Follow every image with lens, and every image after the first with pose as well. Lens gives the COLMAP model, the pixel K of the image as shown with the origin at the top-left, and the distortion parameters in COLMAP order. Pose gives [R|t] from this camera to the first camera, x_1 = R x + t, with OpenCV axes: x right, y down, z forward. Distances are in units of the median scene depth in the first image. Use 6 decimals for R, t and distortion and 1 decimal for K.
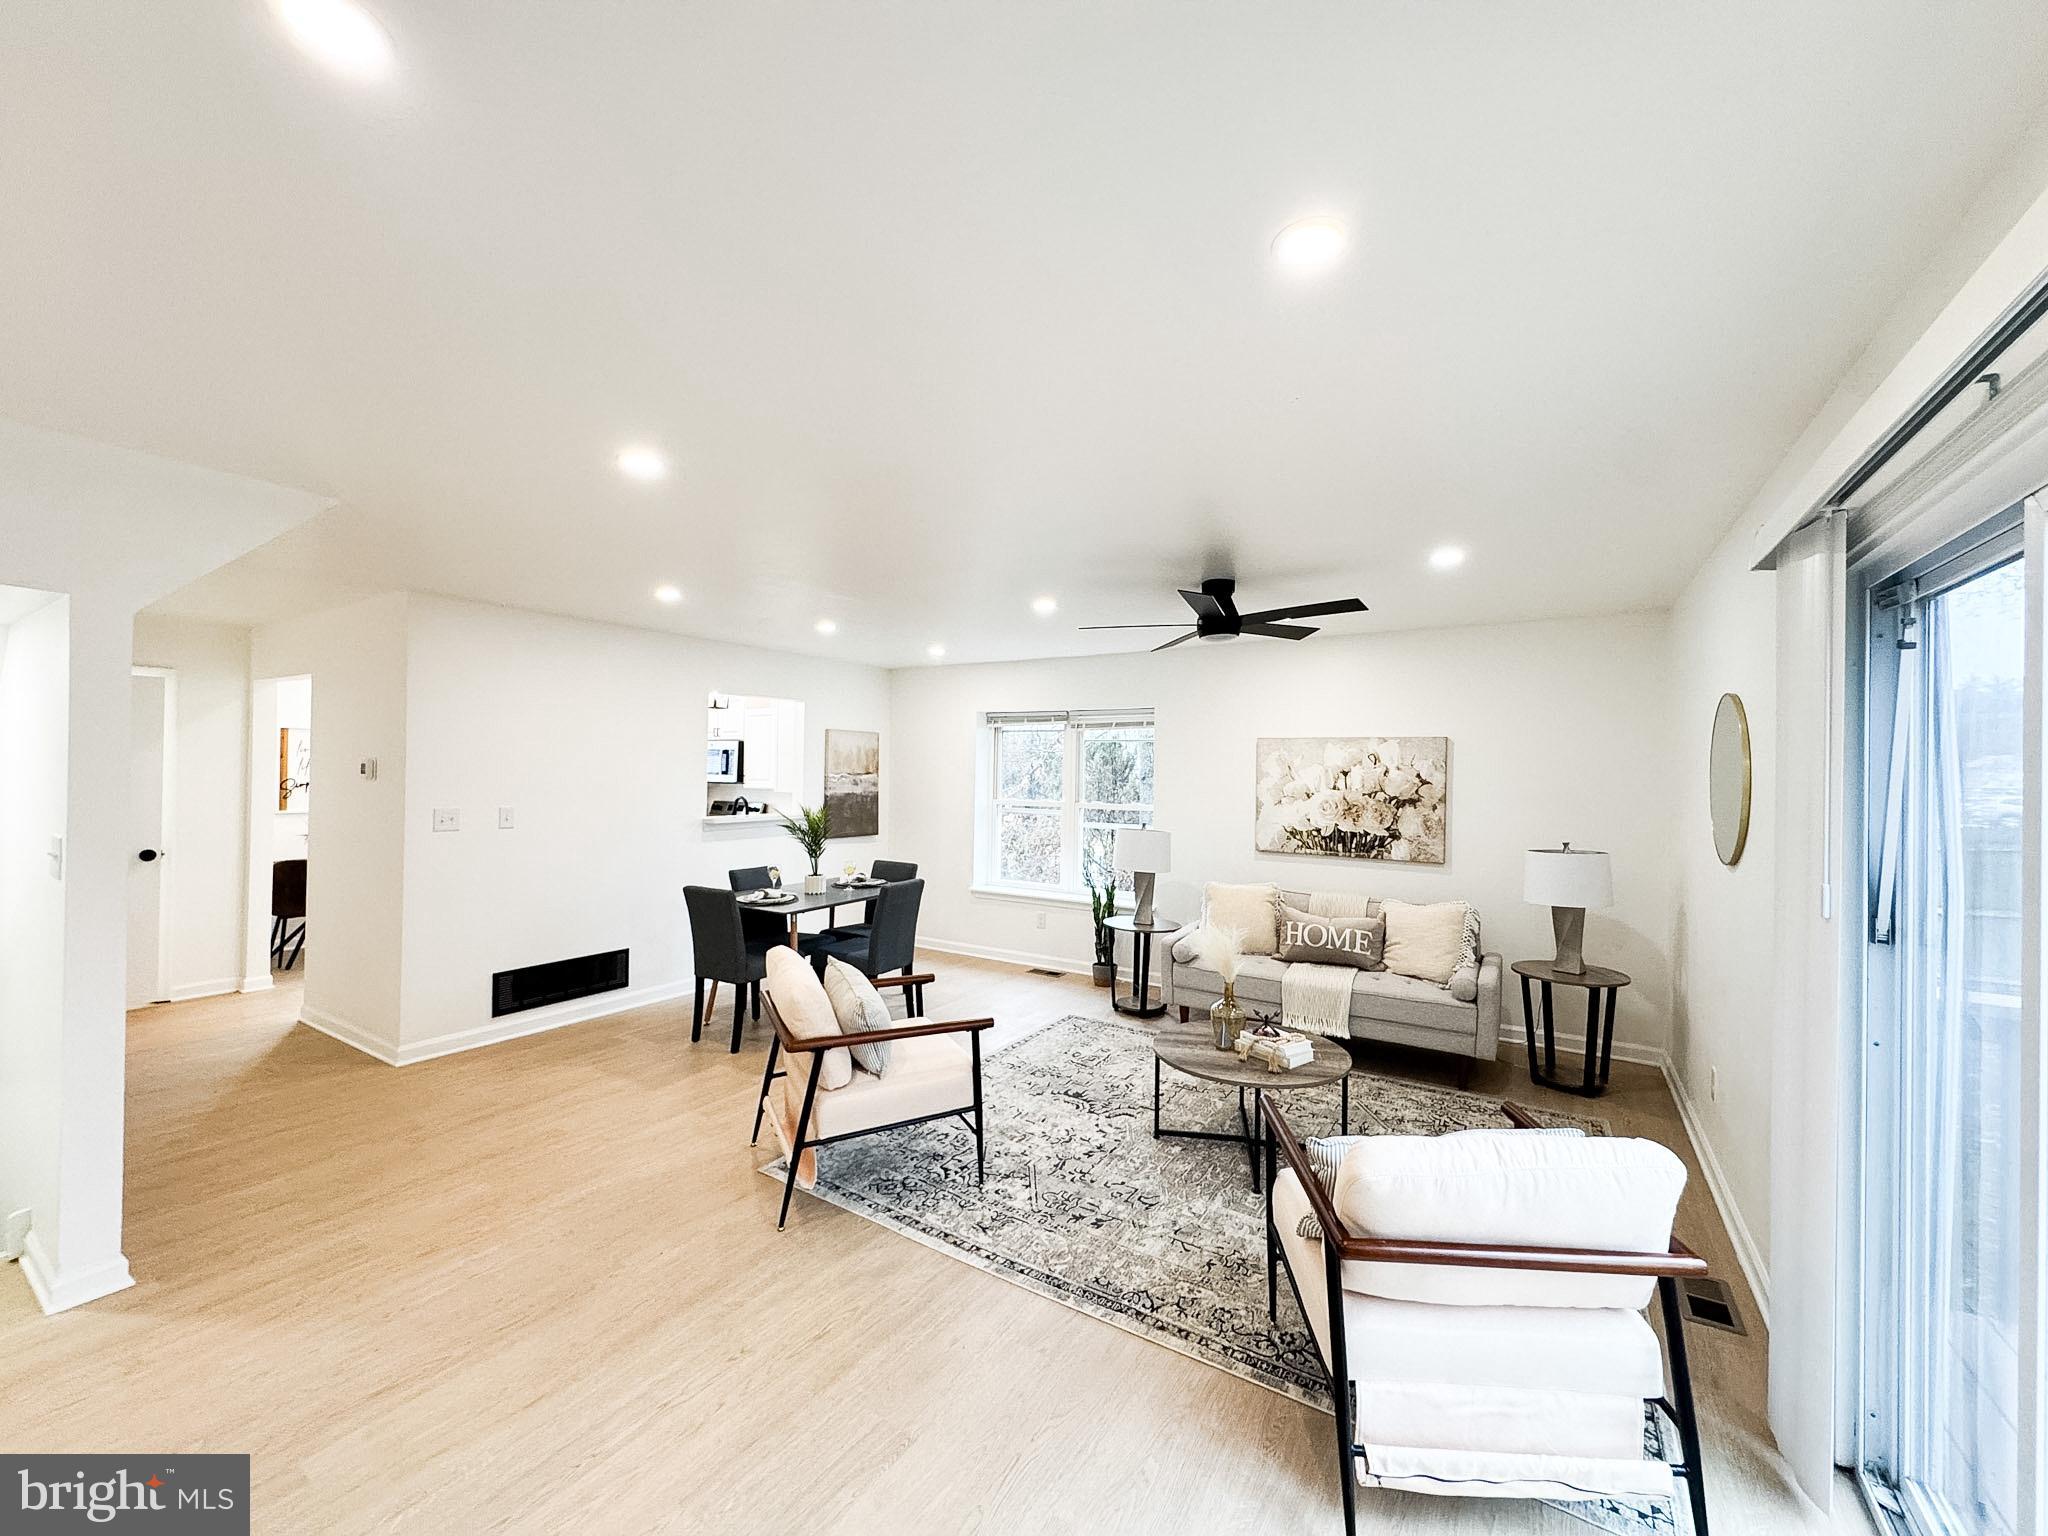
lens RADIAL K [[817.9, 0, 1025.8], [0, 817.9, 770.4], [0, 0, 1]] dist [-0.002538, 0.000546]
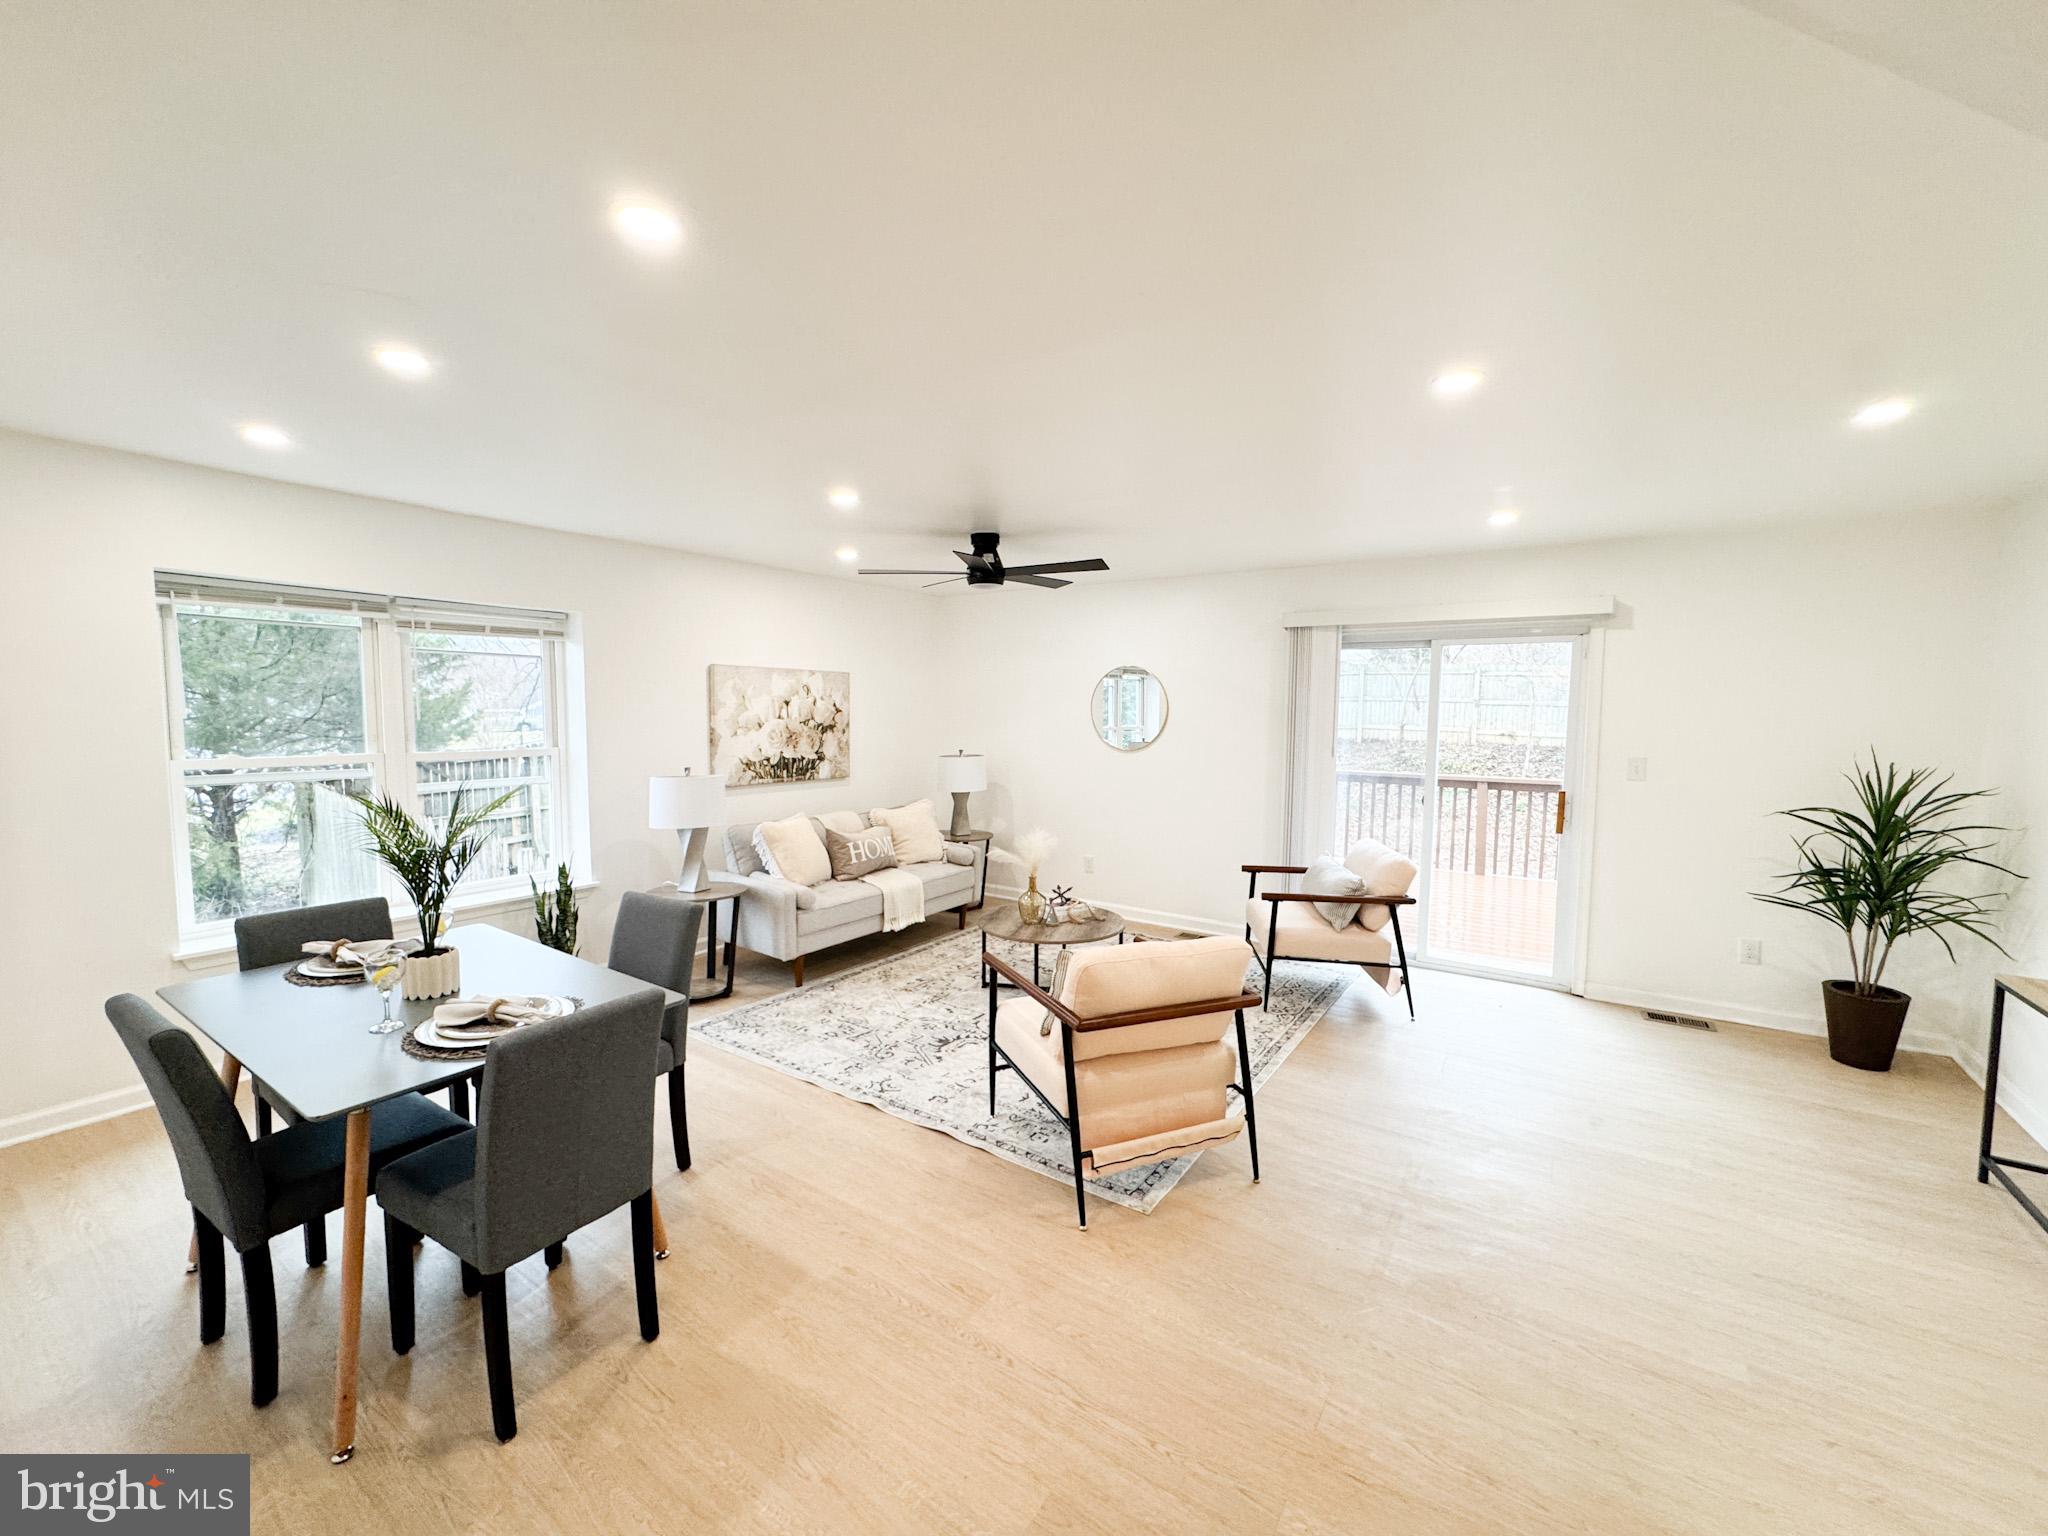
lens RADIAL K [[817.5, 0, 1019.4], [0, 817.5, 769.8], [0, 0, 1]] dist [-0.002400, 0.000581]
pose [[0.031731, -0.088480, 0.995572, -0.669695], [-0.009625, 0.996001, 0.088825, -0.007196], [-0.999450, -0.012401, 0.030752, 0.684476]]
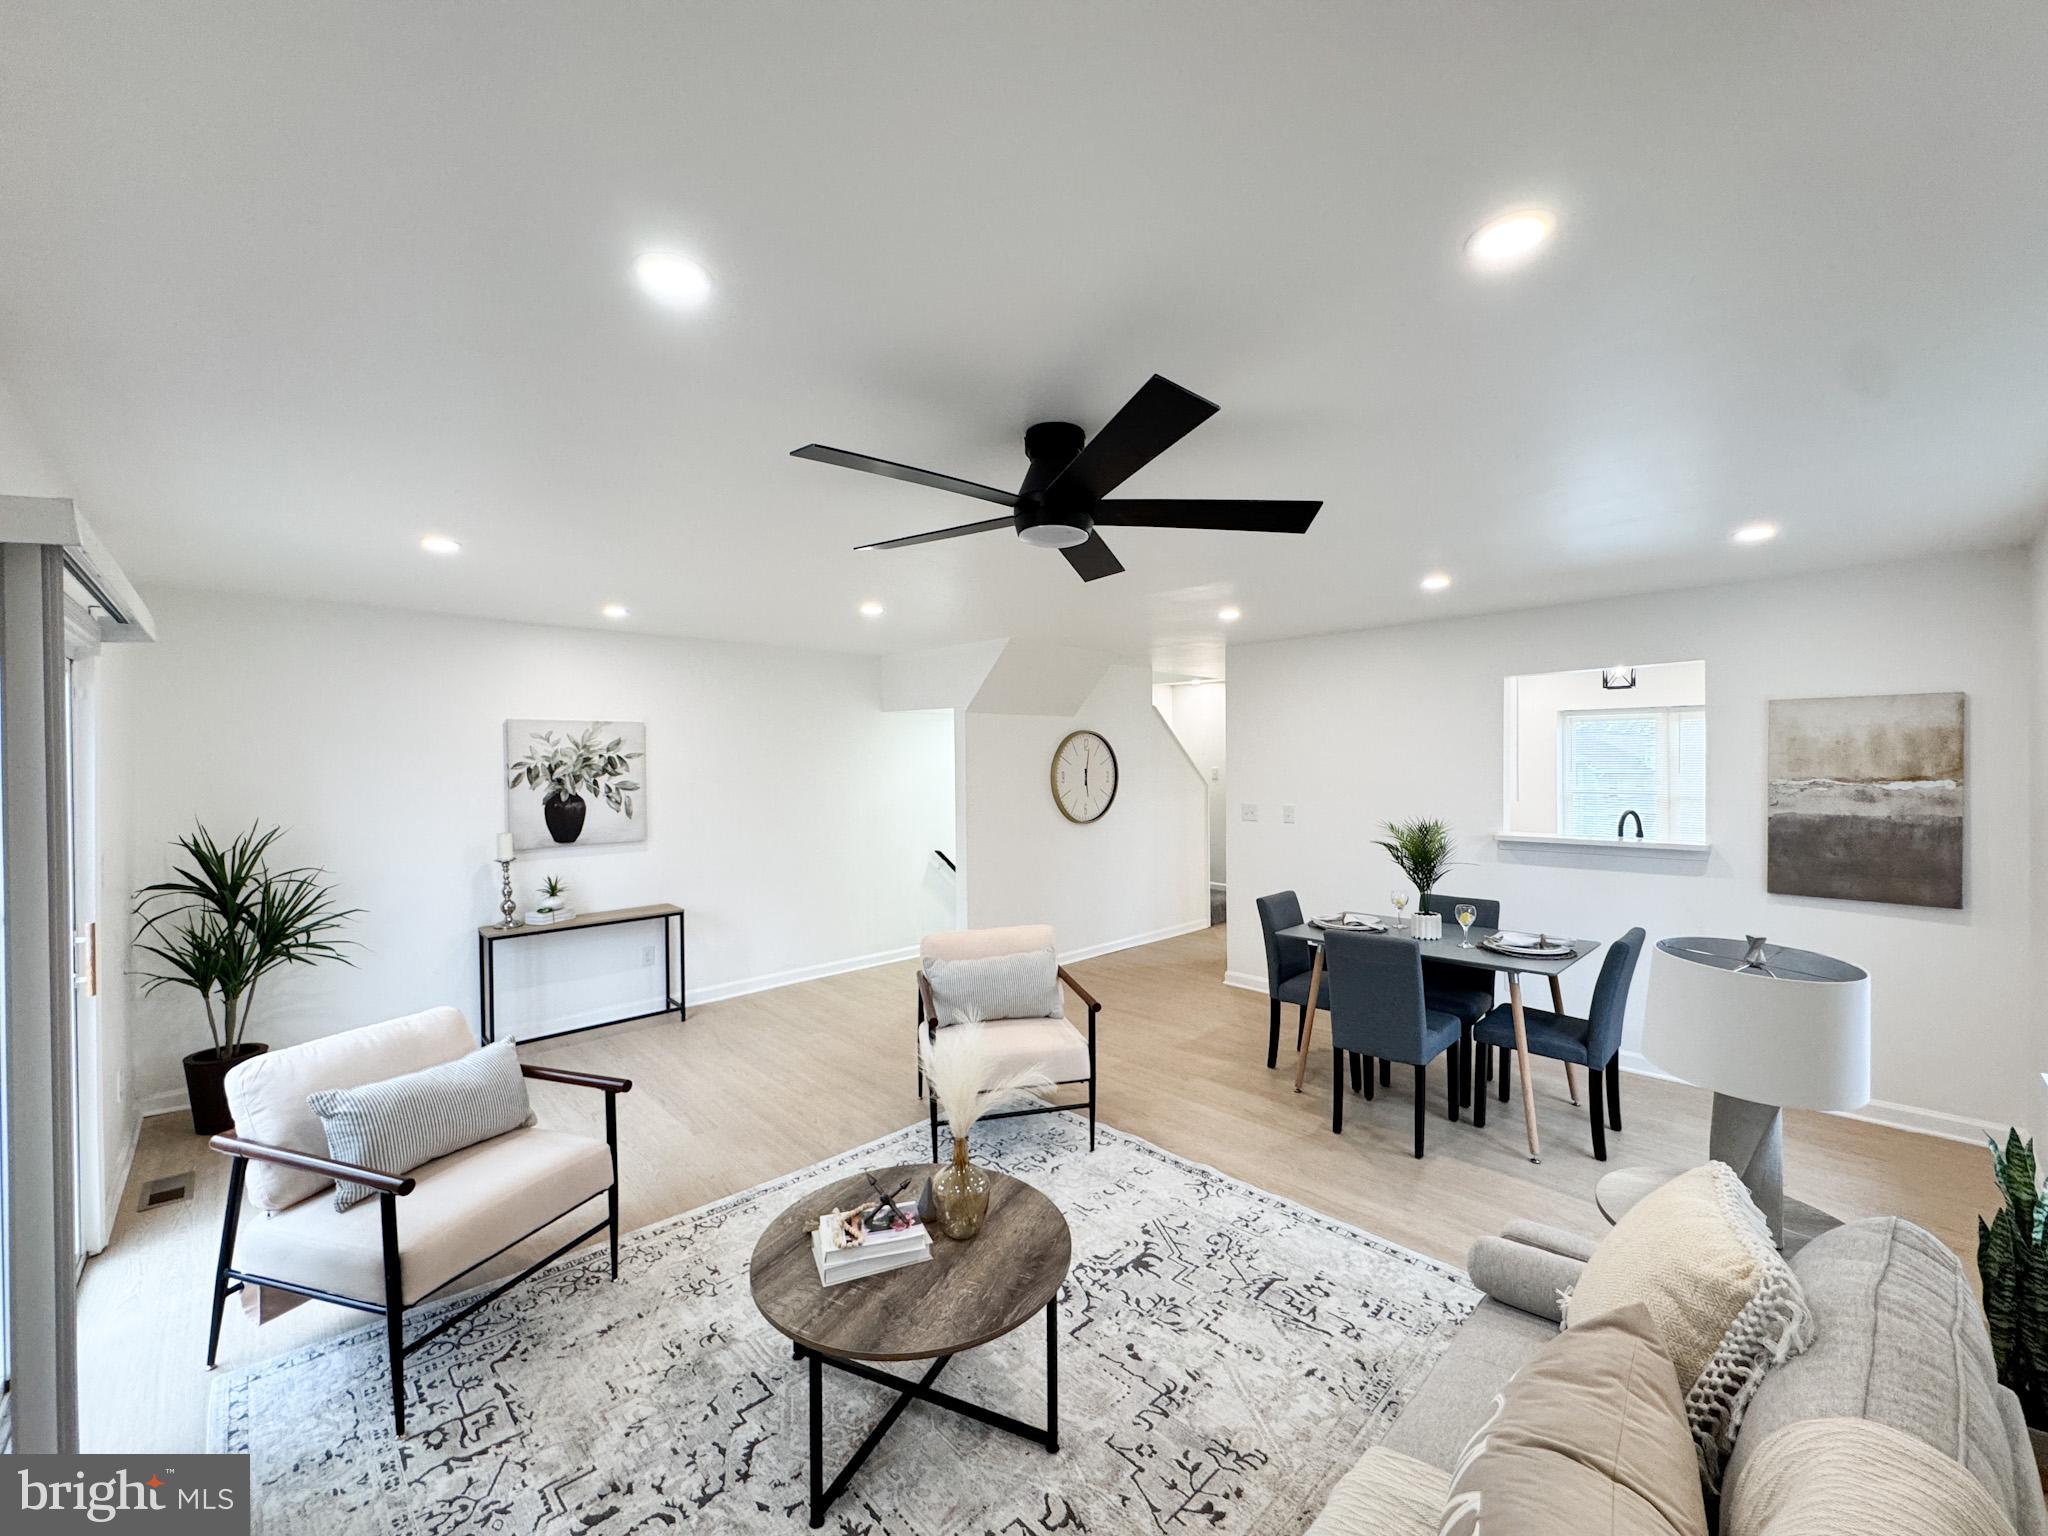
lens RADIAL K [[817.5, 0, 1023.7], [0, 817.5, 765.0], [0, 0, 1]] dist [-0.002400, 0.000581]
pose [[-0.241962, -0.007332, -0.970258, 0.571850], [0.006533, 0.999936, -0.009186, -0.005318], [0.970264, -0.008562, -0.241899, 0.828825]]
